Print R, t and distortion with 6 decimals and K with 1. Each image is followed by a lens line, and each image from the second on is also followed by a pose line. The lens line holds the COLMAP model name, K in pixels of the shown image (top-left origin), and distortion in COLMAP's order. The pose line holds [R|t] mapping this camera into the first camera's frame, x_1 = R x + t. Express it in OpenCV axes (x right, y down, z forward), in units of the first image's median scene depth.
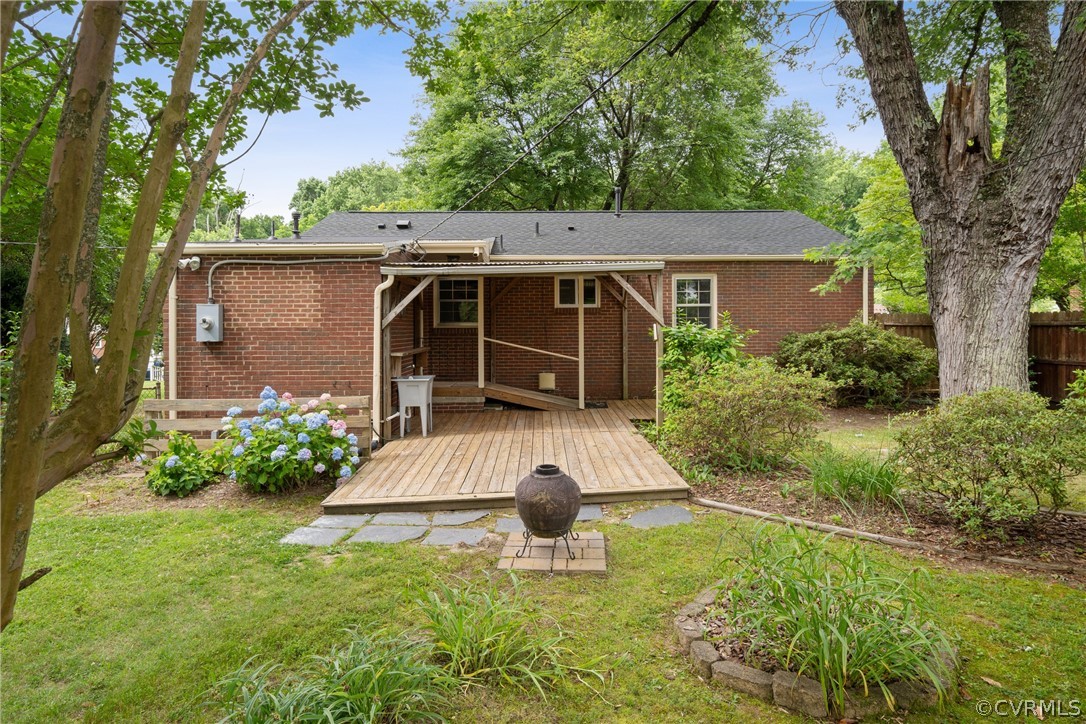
lens RADIAL K [[552.9, 0, 532.7], [0, 552.9, 323.0], [0, 0, 1]] dist [-0.014079, -0.000574]
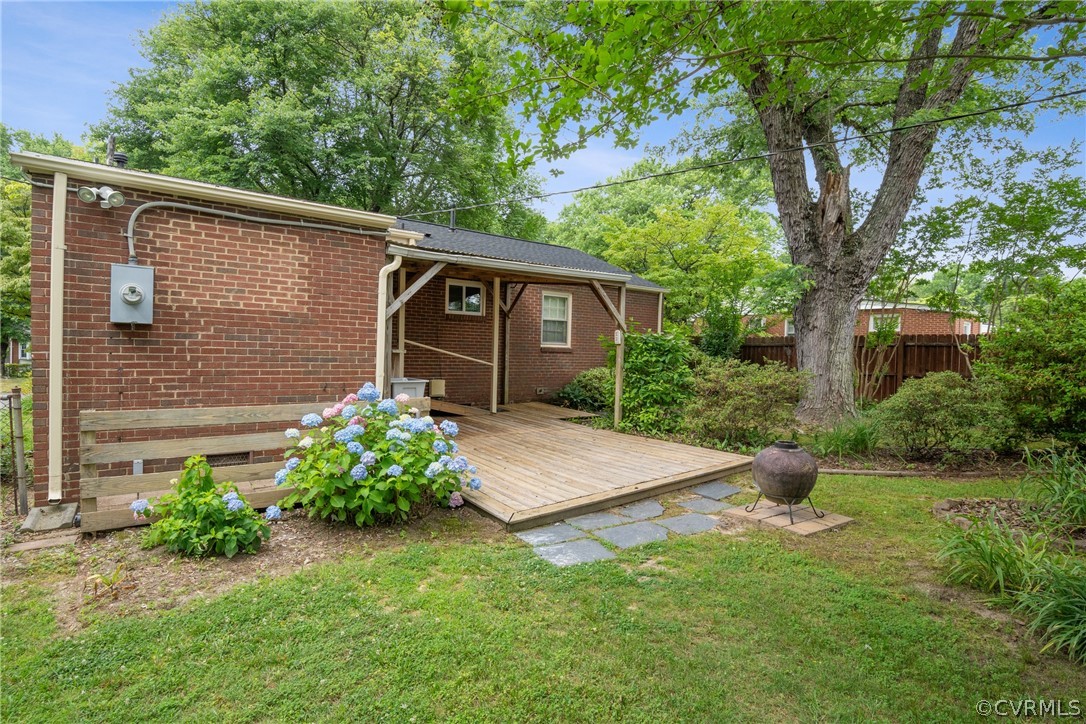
lens RADIAL K [[512.6, 0, 539.4], [0, 512.6, 358.6], [0, 0, 1]] dist [-0.023138, -0.000167]
pose [[0.824233, 0.016634, 0.566007, -0.521142], [-0.032032, 0.999338, 0.017277, 0.048737], [-0.565344, -0.032370, 0.824219, 0.238011]]
